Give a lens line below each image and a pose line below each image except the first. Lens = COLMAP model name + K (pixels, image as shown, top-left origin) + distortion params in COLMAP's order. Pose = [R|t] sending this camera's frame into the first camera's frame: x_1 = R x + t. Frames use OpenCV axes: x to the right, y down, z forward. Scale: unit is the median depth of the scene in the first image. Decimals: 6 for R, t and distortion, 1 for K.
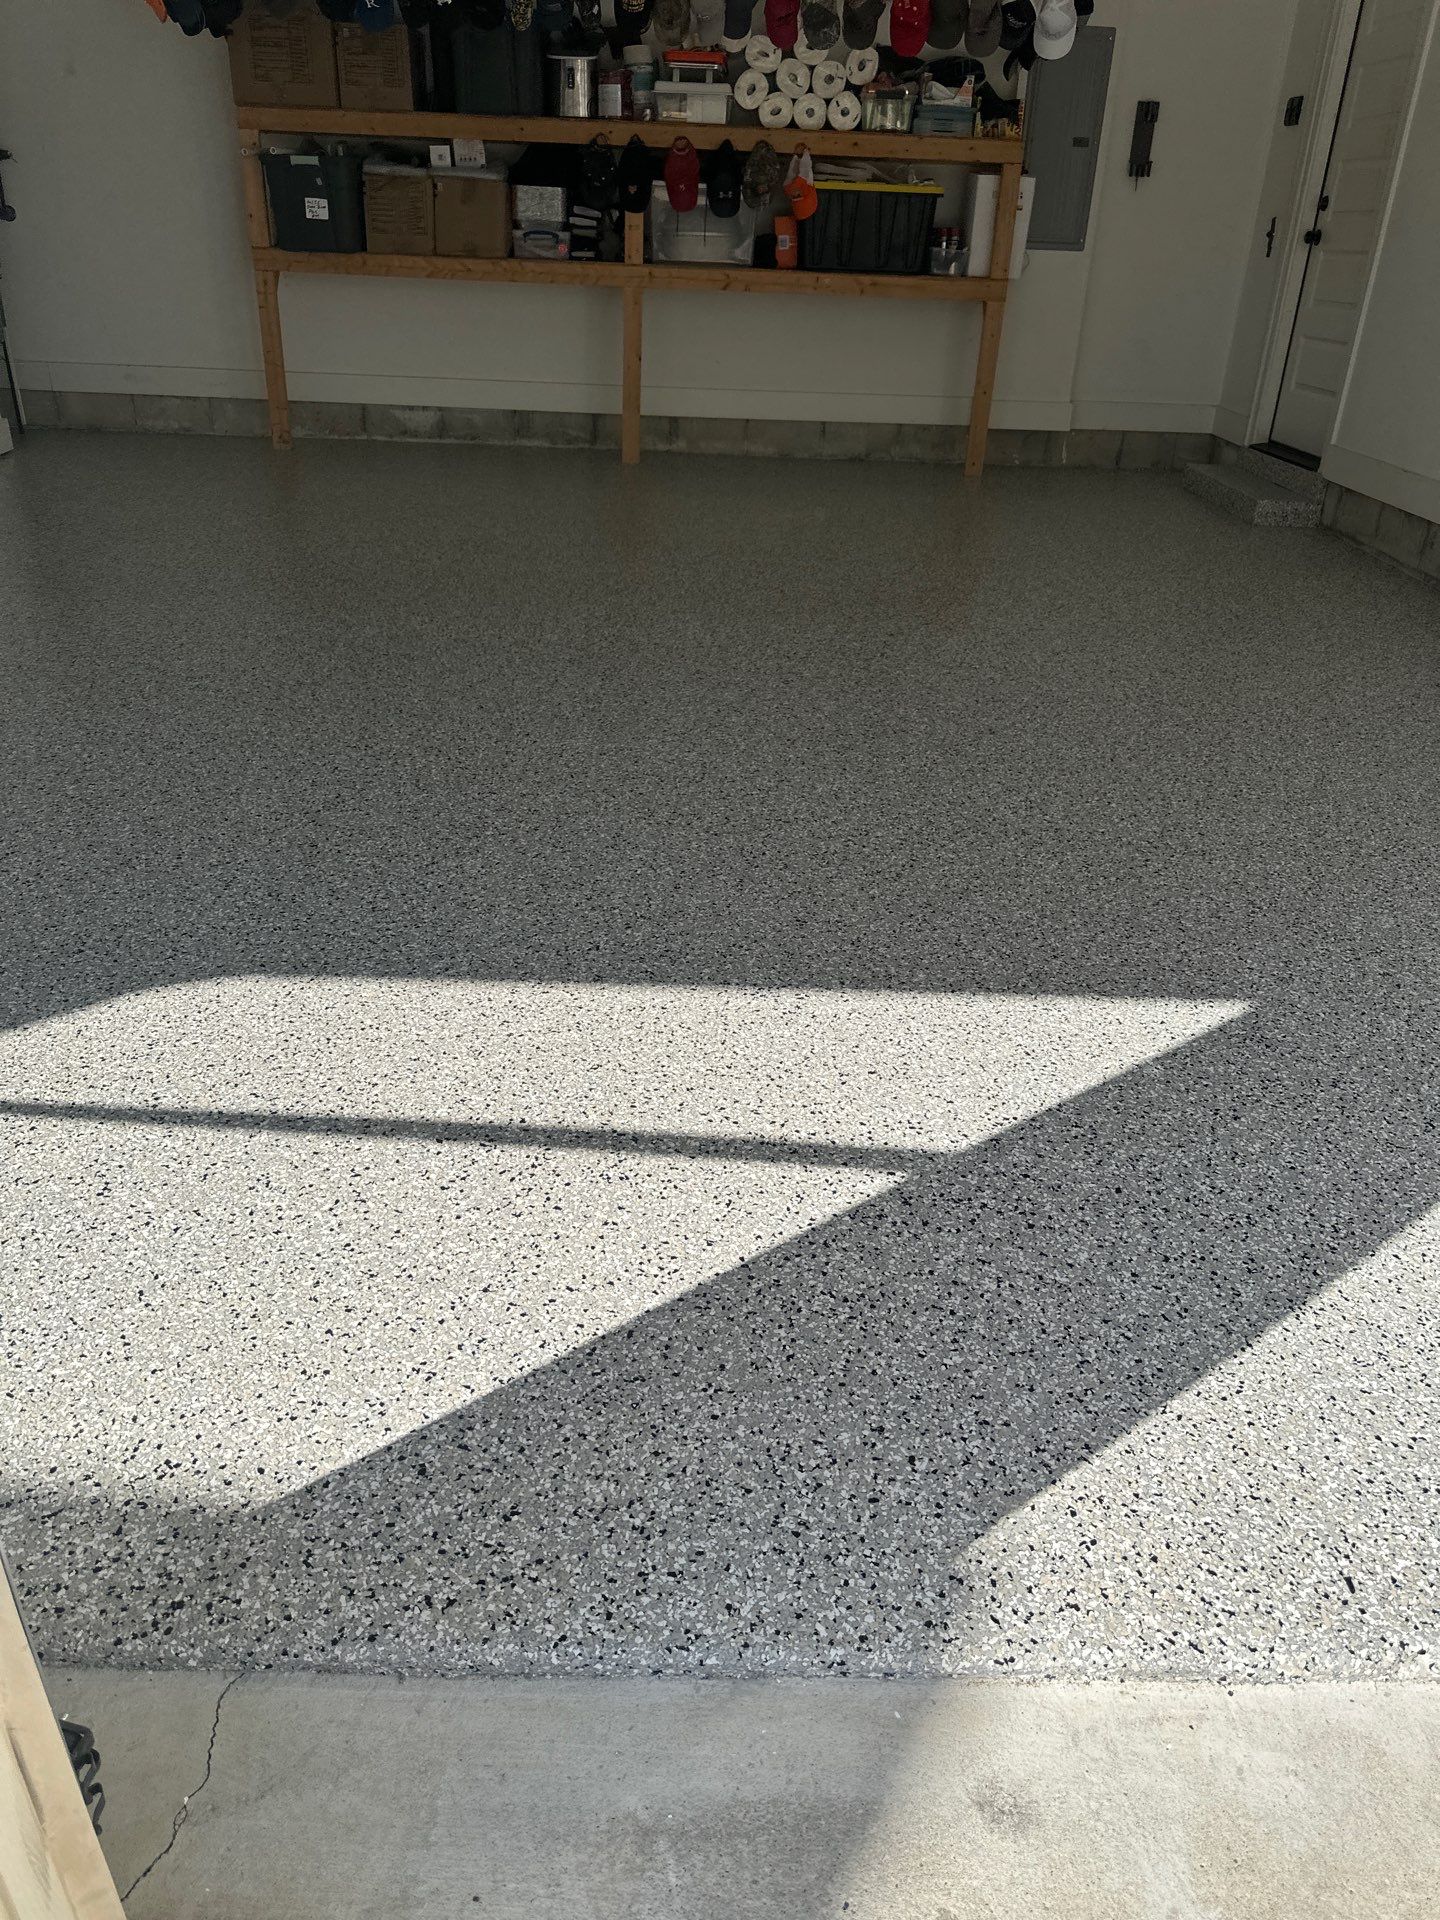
lens RADIAL K [[1353.1, 0, 715.8], [0, 1353.1, 957.8], [0, 0, 1]] dist [0.018237, -0.022182]
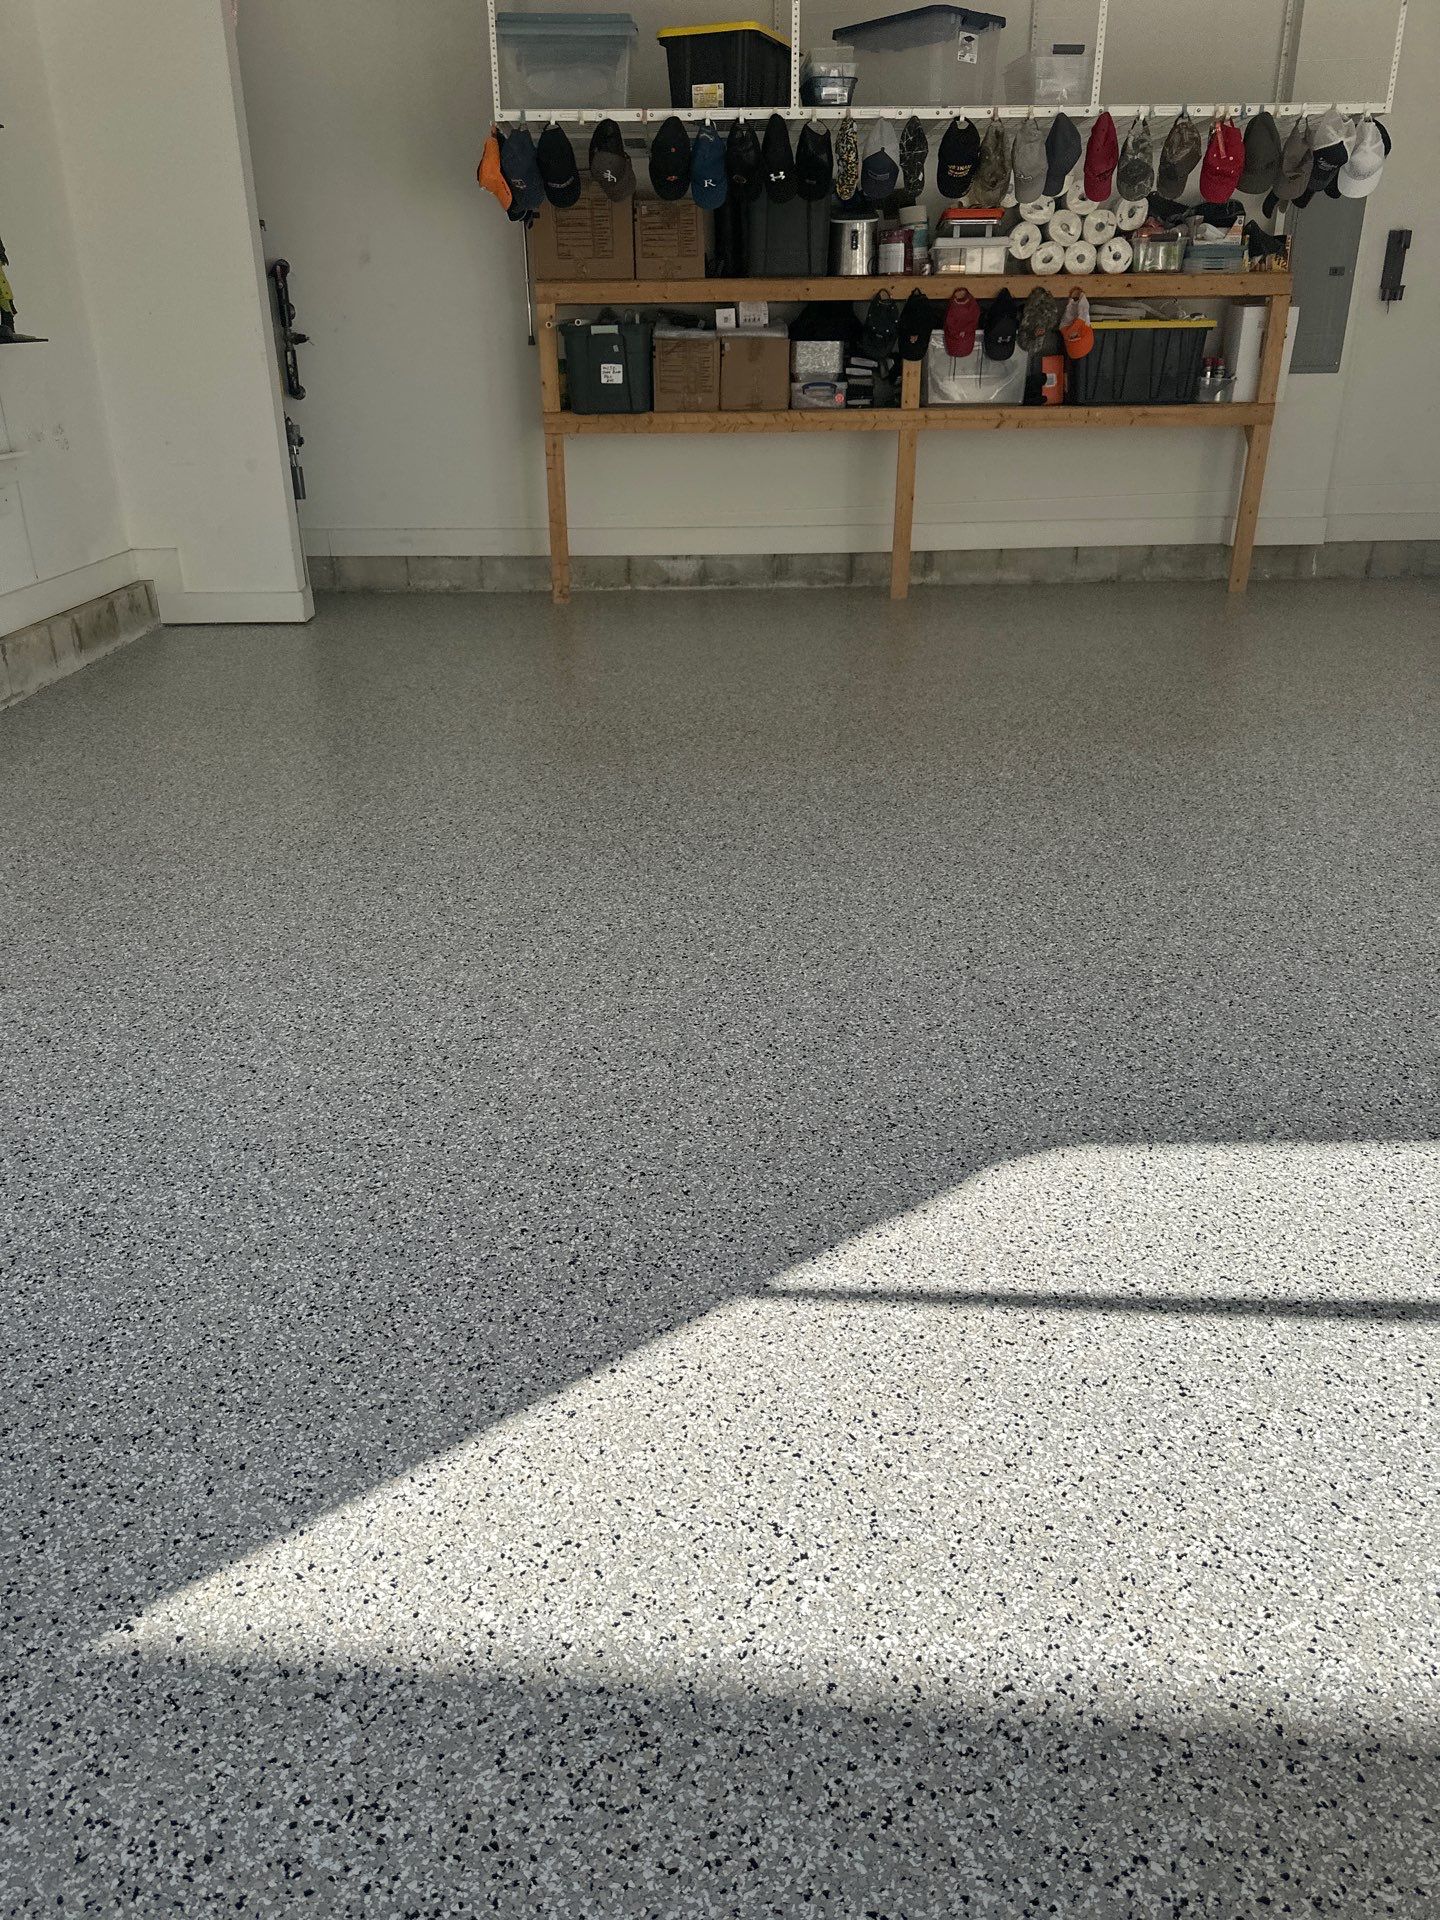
lens RADIAL K [[1349.1, 0, 707.7], [0, 1349.1, 971.2], [0, 0, 1]] dist [0.009202, -0.013083]
pose [[0.998801, -0.044747, -0.019858, -0.217347], [0.043247, 0.996580, -0.070414, -0.020832], [0.022941, 0.069471, 0.997320, 0.004252]]
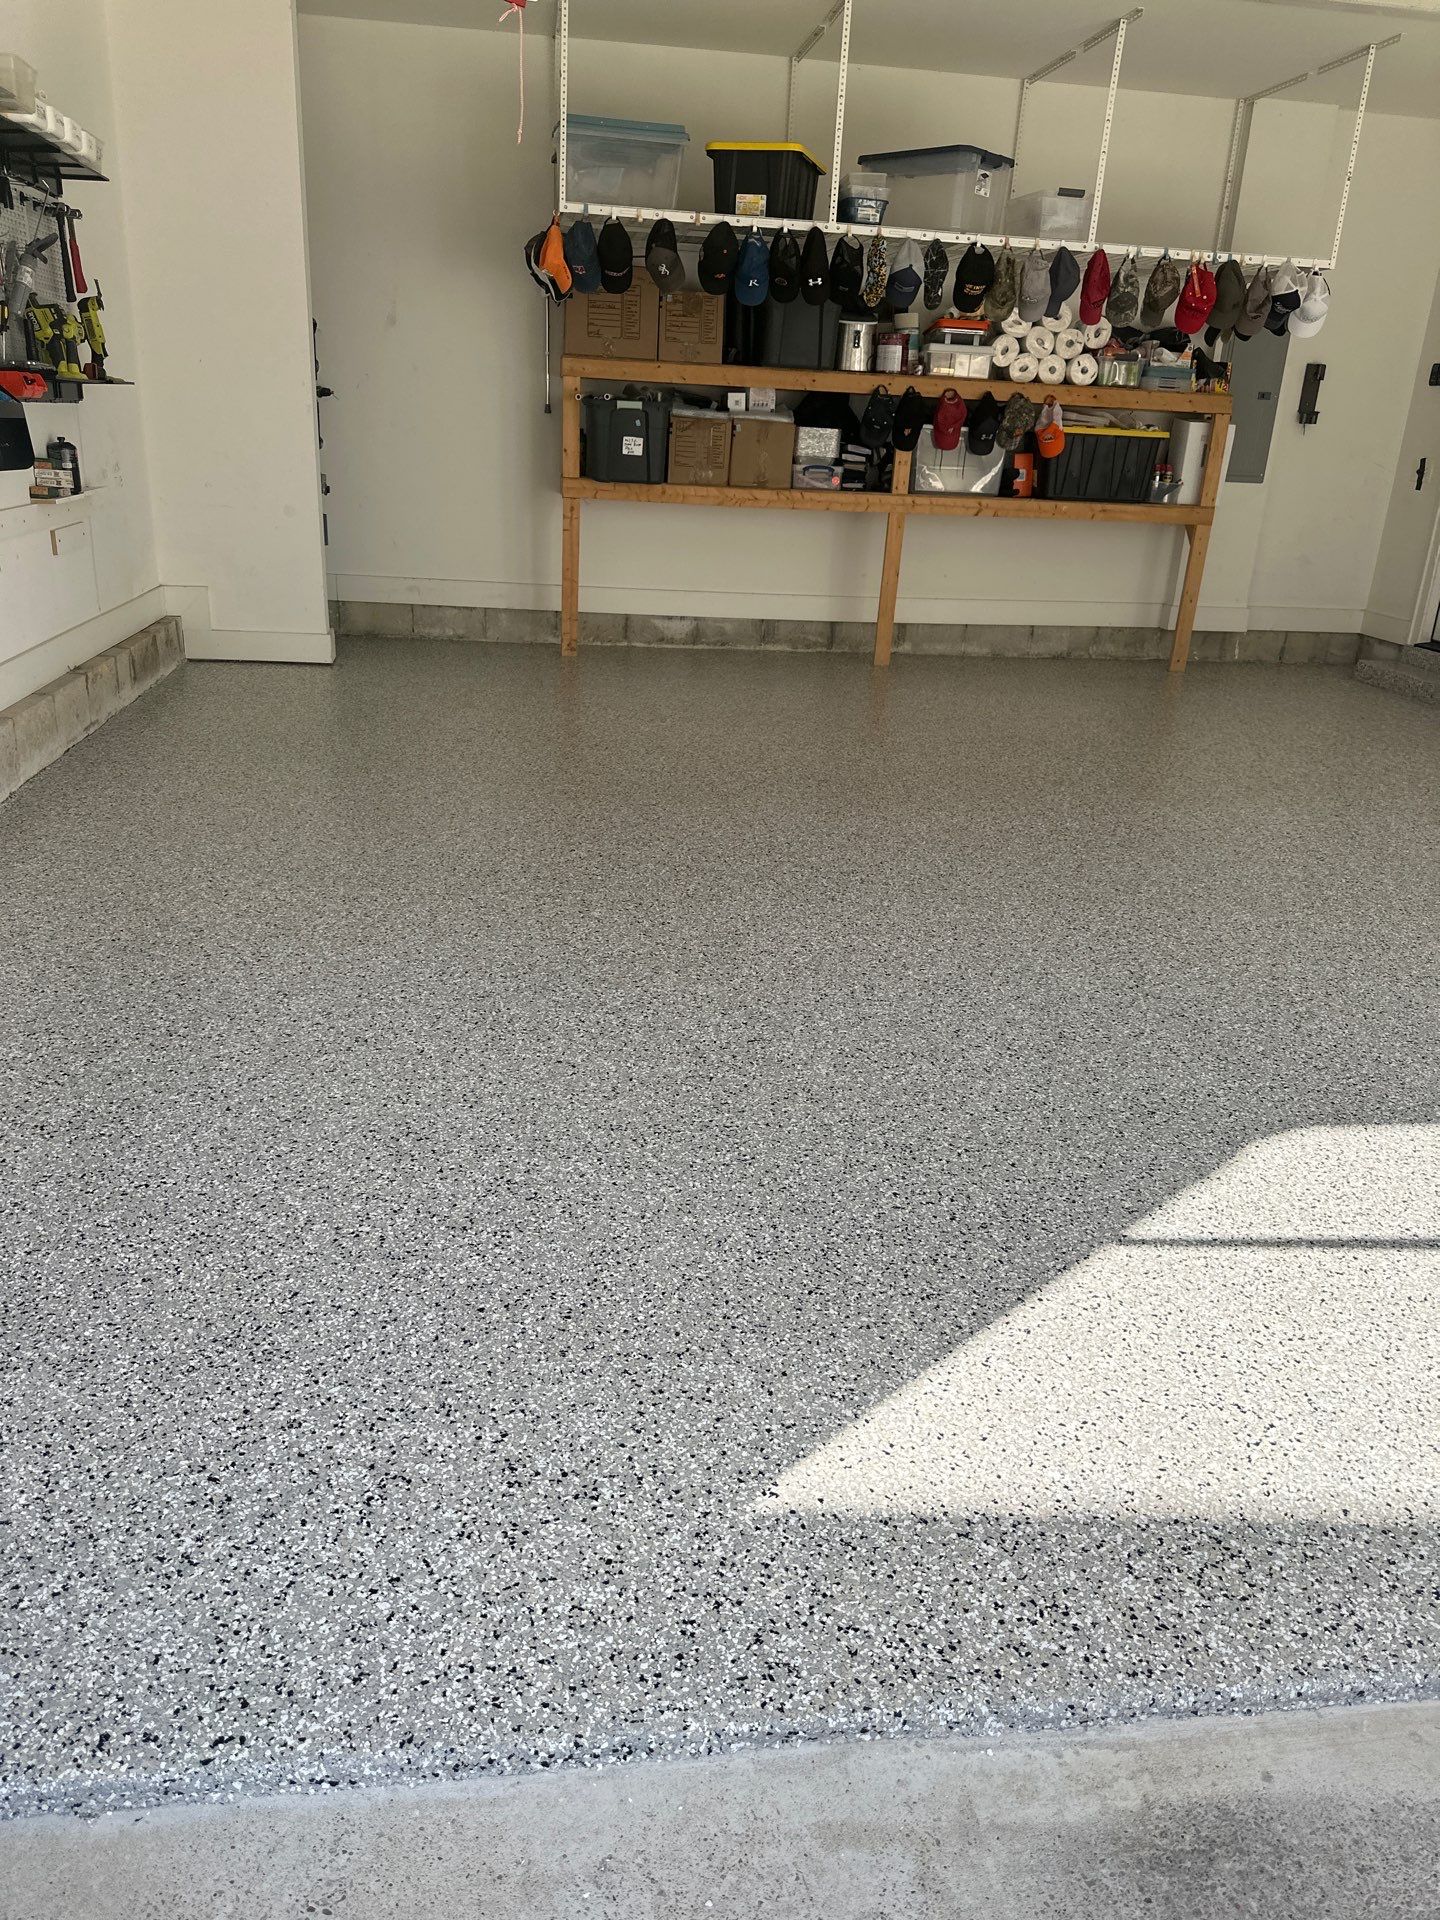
lens RADIAL K [[1348.3, 0, 711.6], [0, 1348.3, 957.9], [0, 0, 1]] dist [0.026047, -0.029898]
pose [[0.993096, -0.032341, 0.112755, -0.362376], [0.045218, 0.992498, -0.113590, -0.008711], [-0.108236, 0.117904, 0.987109, -0.046028]]
